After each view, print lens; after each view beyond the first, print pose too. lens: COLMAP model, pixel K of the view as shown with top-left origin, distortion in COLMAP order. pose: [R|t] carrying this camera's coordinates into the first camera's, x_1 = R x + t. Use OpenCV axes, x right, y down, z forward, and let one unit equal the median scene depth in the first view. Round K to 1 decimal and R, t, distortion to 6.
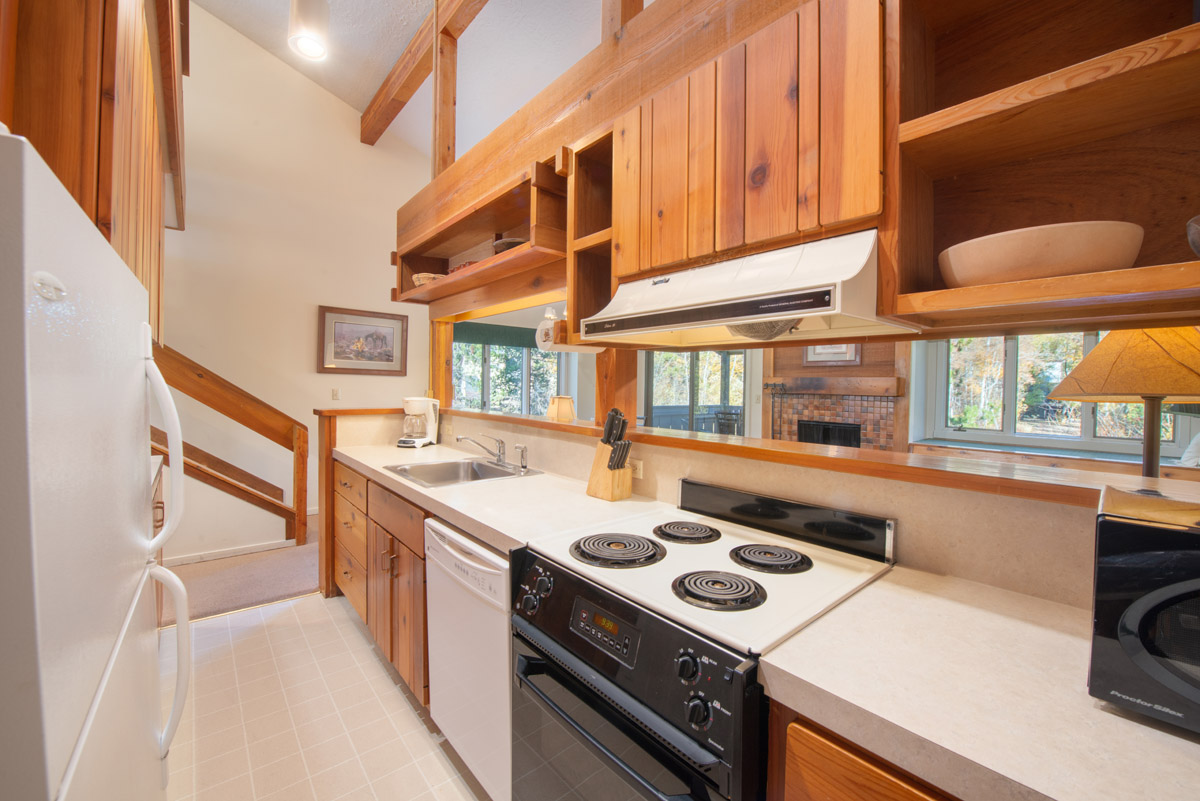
lens RADIAL K [[474.8, 0, 604.6], [0, 474.8, 388.9], [0, 0, 1]] dist [0.000256, 0.000008]
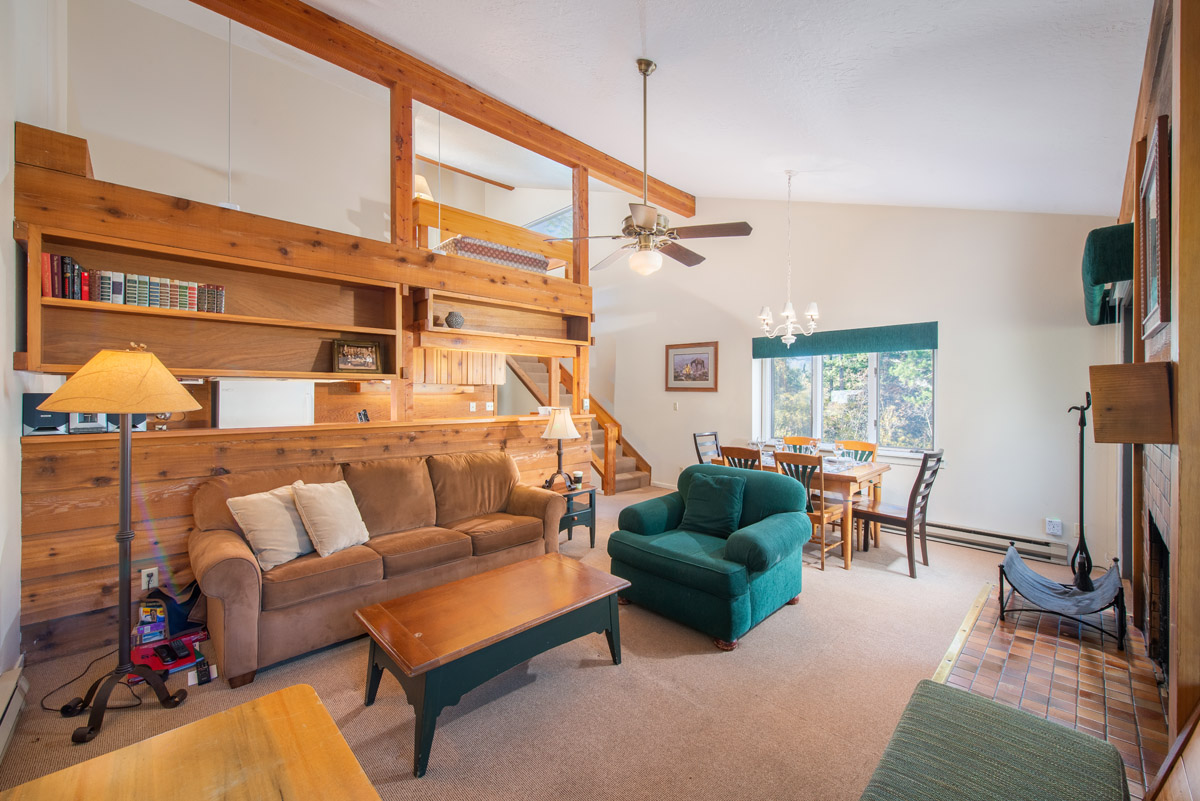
lens RADIAL K [[474.8, 0, 604.6], [0, 474.8, 388.9], [0, 0, 1]] dist [0.000256, 0.000008]
pose [[0.052154, -0.015316, -0.998522, 0.790584], [-0.005747, 0.999861, -0.015637, -0.015631], [0.998622, 0.006554, 0.052059, 0.687995]]
